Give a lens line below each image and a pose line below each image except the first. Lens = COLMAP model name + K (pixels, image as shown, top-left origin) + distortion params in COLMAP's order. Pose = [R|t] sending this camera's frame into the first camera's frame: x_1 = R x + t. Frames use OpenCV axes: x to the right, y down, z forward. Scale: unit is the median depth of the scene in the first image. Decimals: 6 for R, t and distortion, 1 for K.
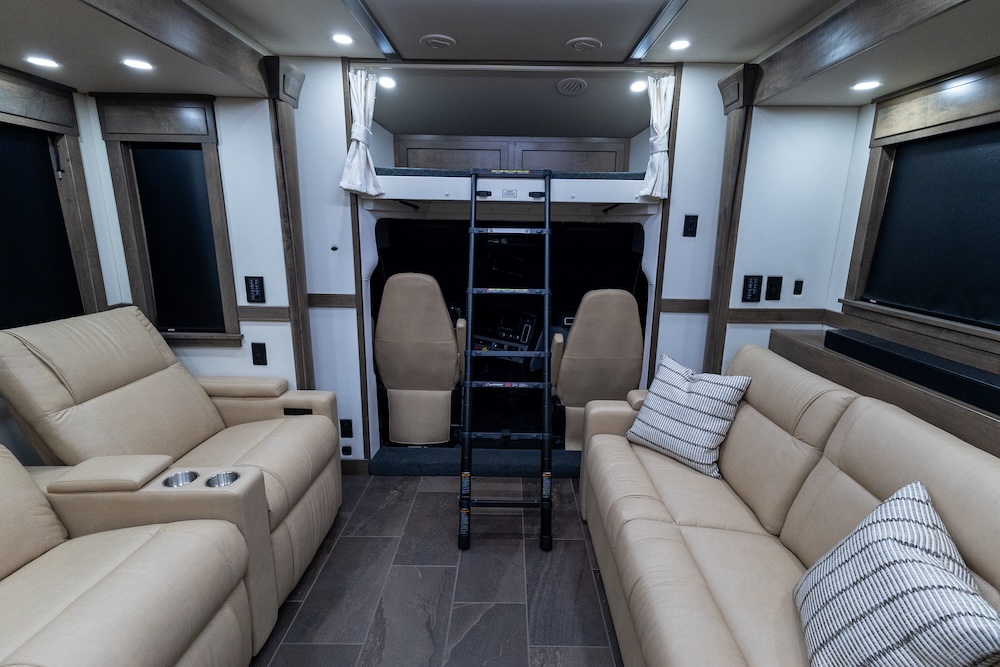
lens RADIAL K [[470.6, 0, 502.2], [0, 470.6, 336.5], [0, 0, 1]] dist [0.027999, -0.004239]
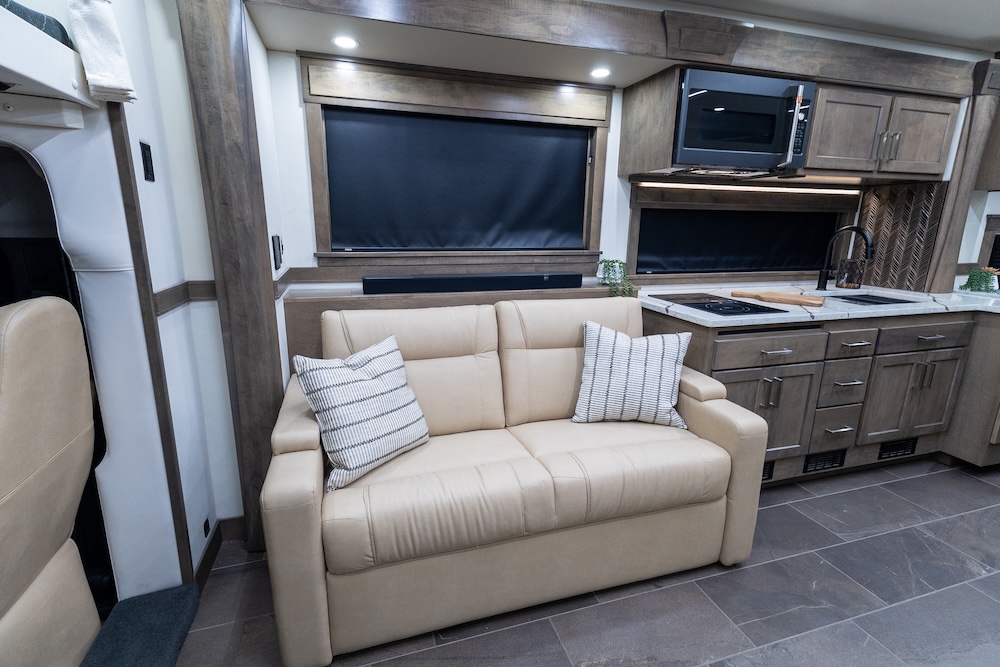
lens RADIAL K [[470.6, 0, 507.4], [0, 470.6, 330.1], [0, 0, 1]] dist [0.027999, -0.004239]
pose [[-0.327239, -0.236610, 0.914839, -0.439226], [0.198277, 0.929397, 0.311299, -0.179623], [-0.923905, 0.283260, -0.257221, 1.053003]]
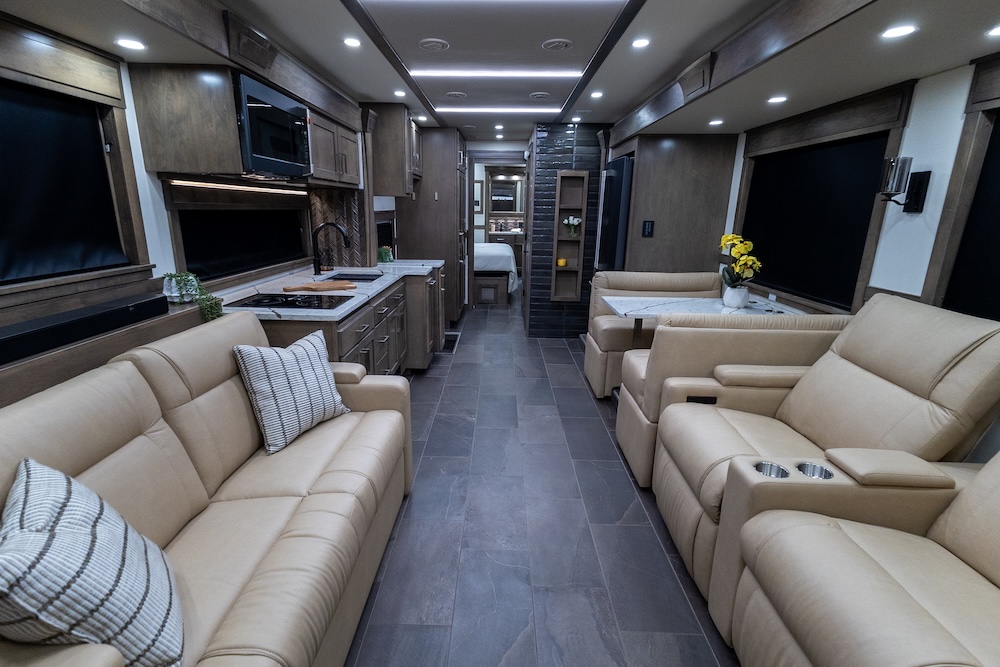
lens RADIAL K [[470.6, 0, 493.7], [0, 470.6, 328.9], [0, 0, 1]] dist [0.027999, -0.004239]
pose [[-0.999379, -0.033360, 0.011379, -0.020844], [-0.024278, 0.885538, 0.463932, -0.322819], [-0.025553, 0.463367, -0.885798, 1.442090]]
